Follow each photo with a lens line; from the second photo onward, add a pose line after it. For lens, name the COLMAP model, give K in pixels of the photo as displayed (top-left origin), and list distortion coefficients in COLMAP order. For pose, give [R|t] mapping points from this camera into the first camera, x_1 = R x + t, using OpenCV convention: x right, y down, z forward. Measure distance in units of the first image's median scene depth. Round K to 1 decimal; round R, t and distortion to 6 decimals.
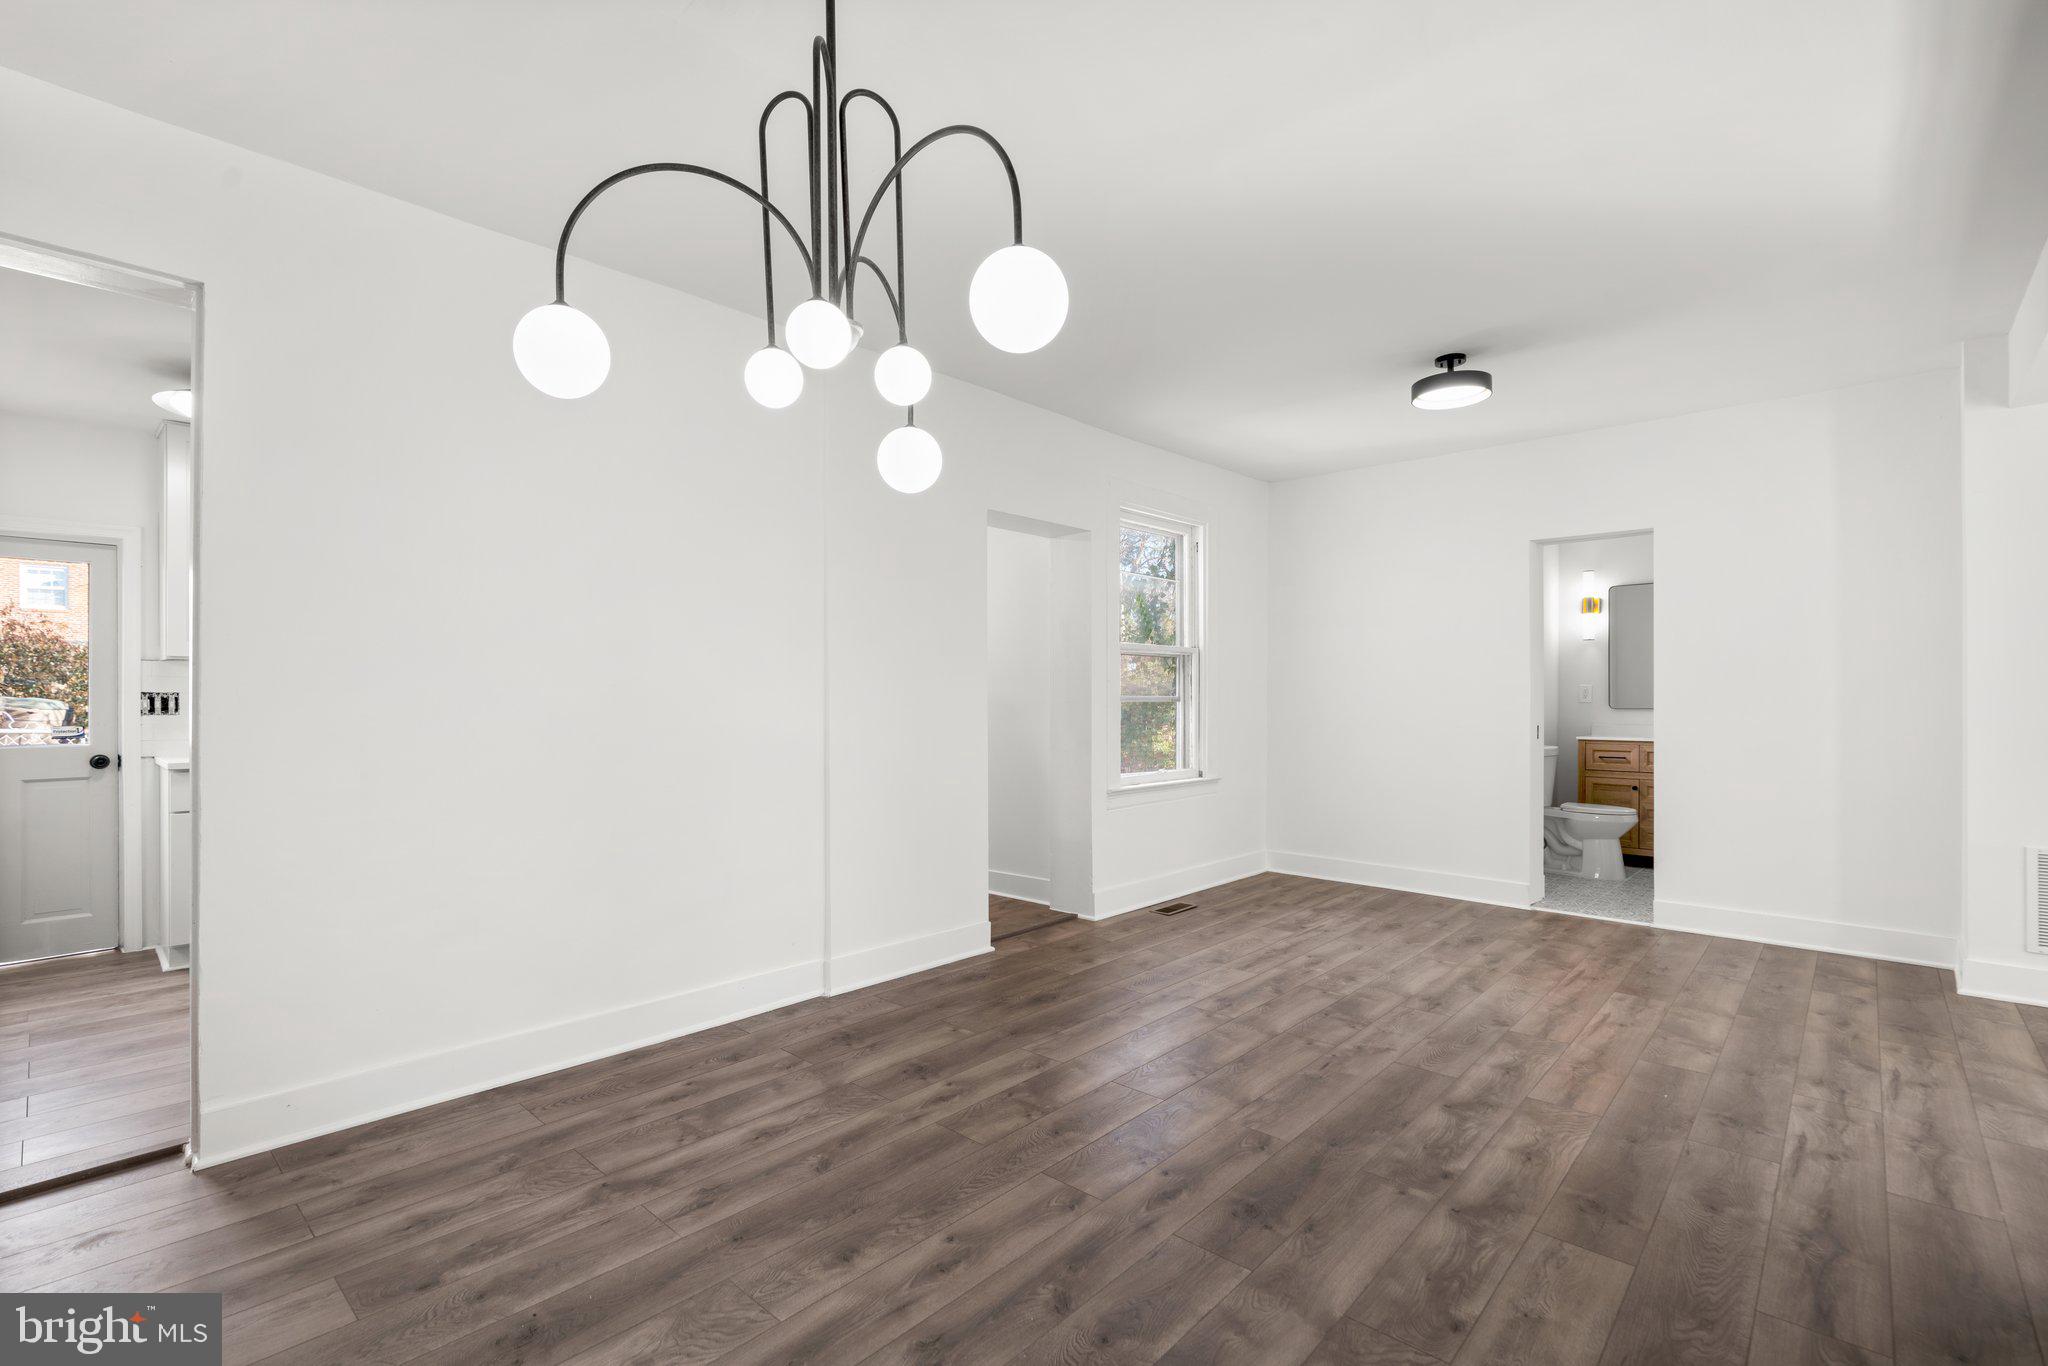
lens RADIAL K [[917.9, 0, 1031.6], [0, 917.9, 695.3], [0, 0, 1]] dist [-0.003916, 0.000443]
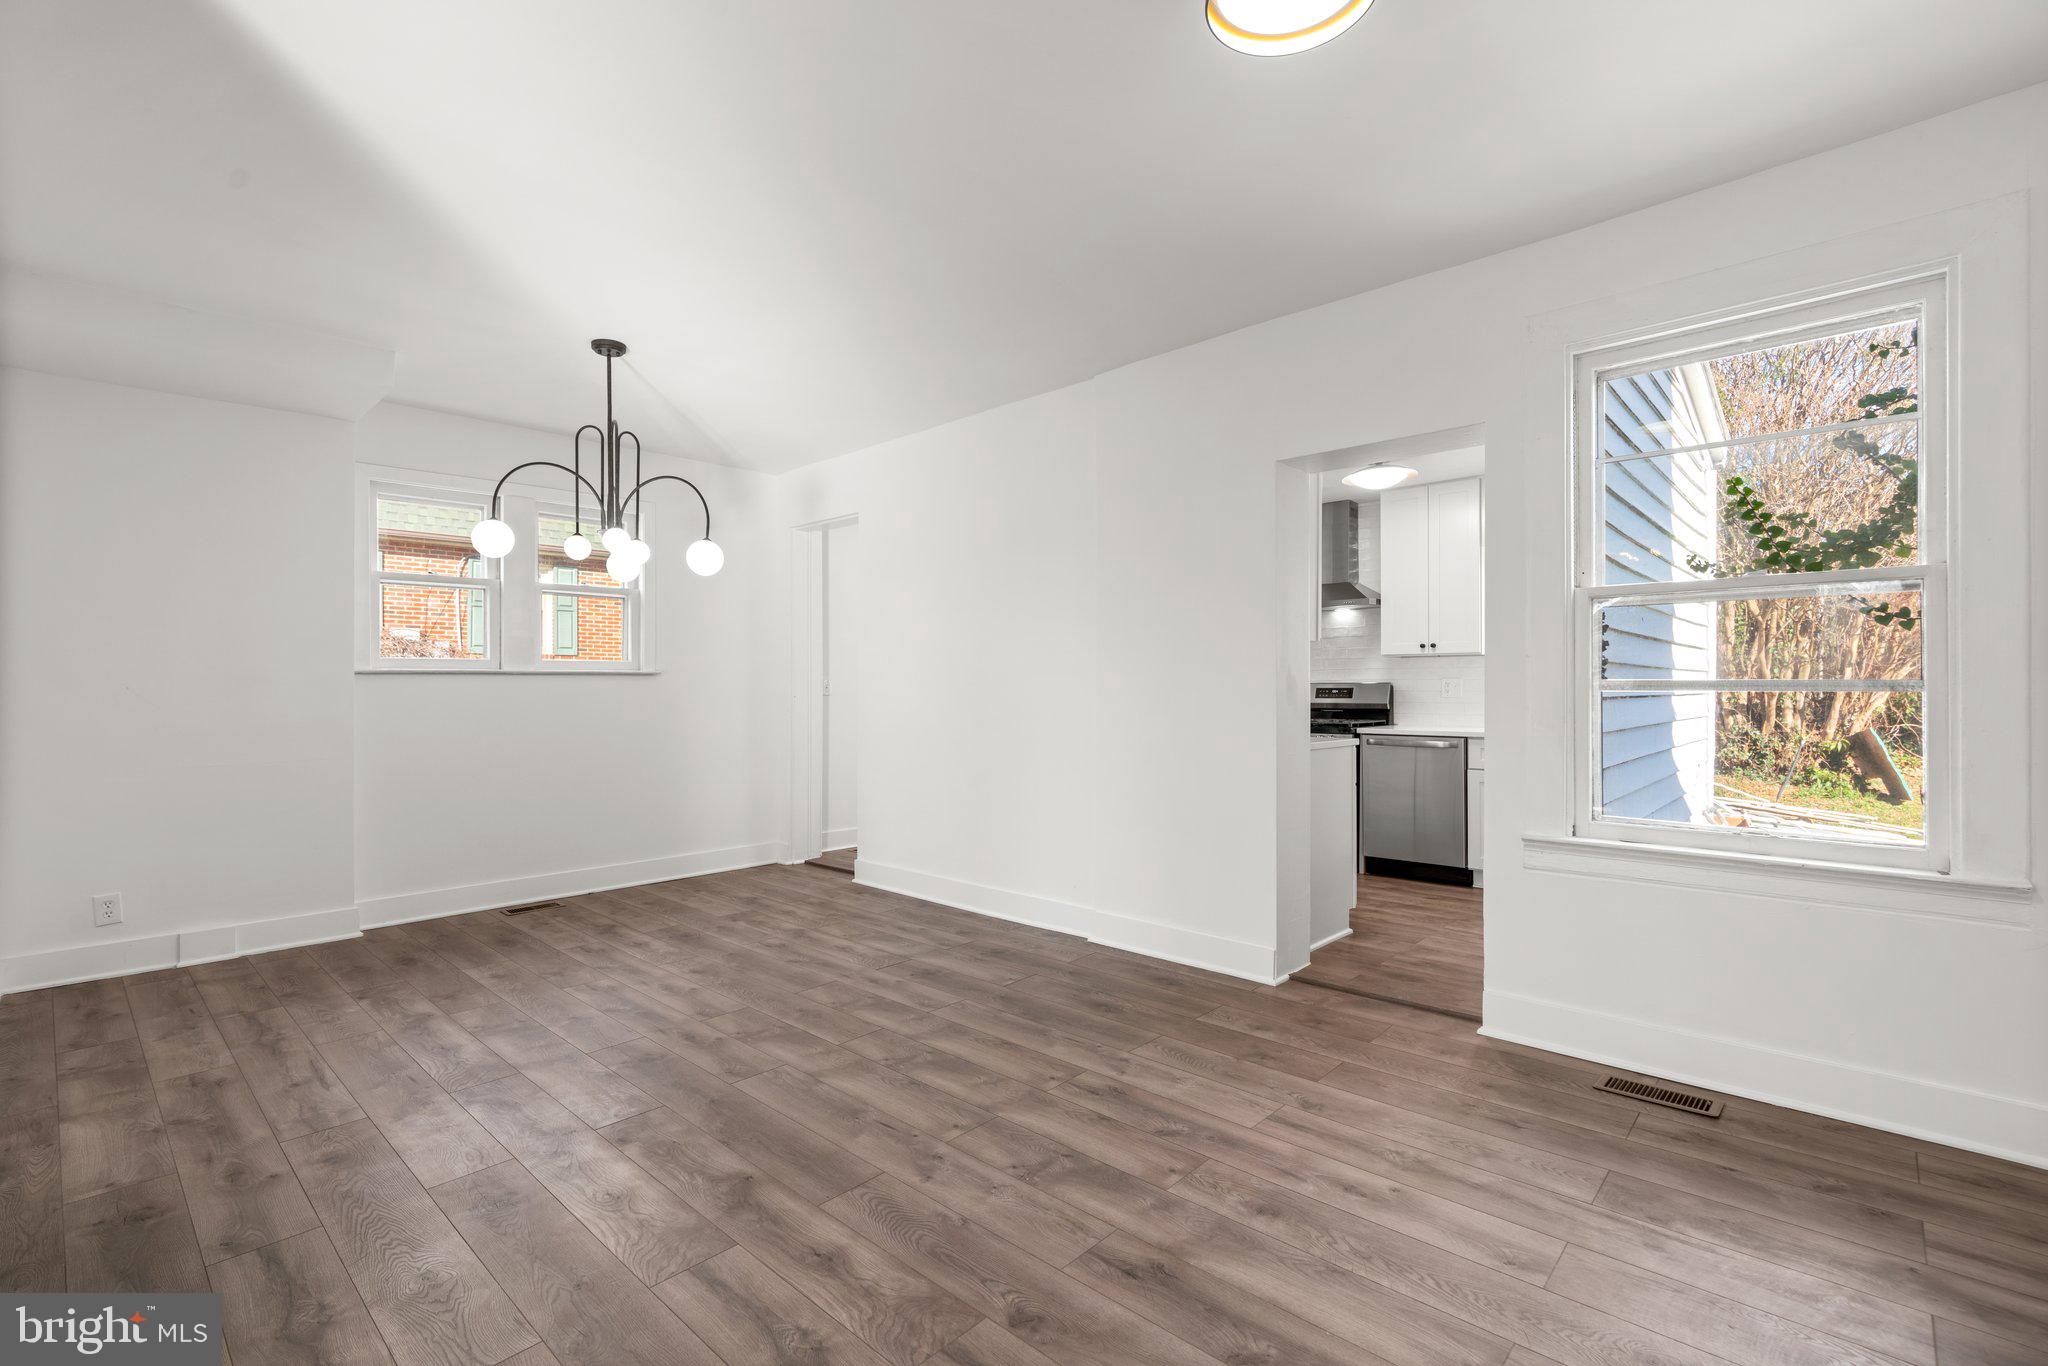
lens RADIAL K [[917.9, 0, 1031.5], [0, 917.9, 687.7], [0, 0, 1]] dist [-0.003916, 0.000443]
pose [[-0.009157, 0.001626, -0.999957, 1.098267], [0.011412, 0.999934, 0.001521, 0.002595], [0.999893, -0.011397, -0.009175, 1.084978]]
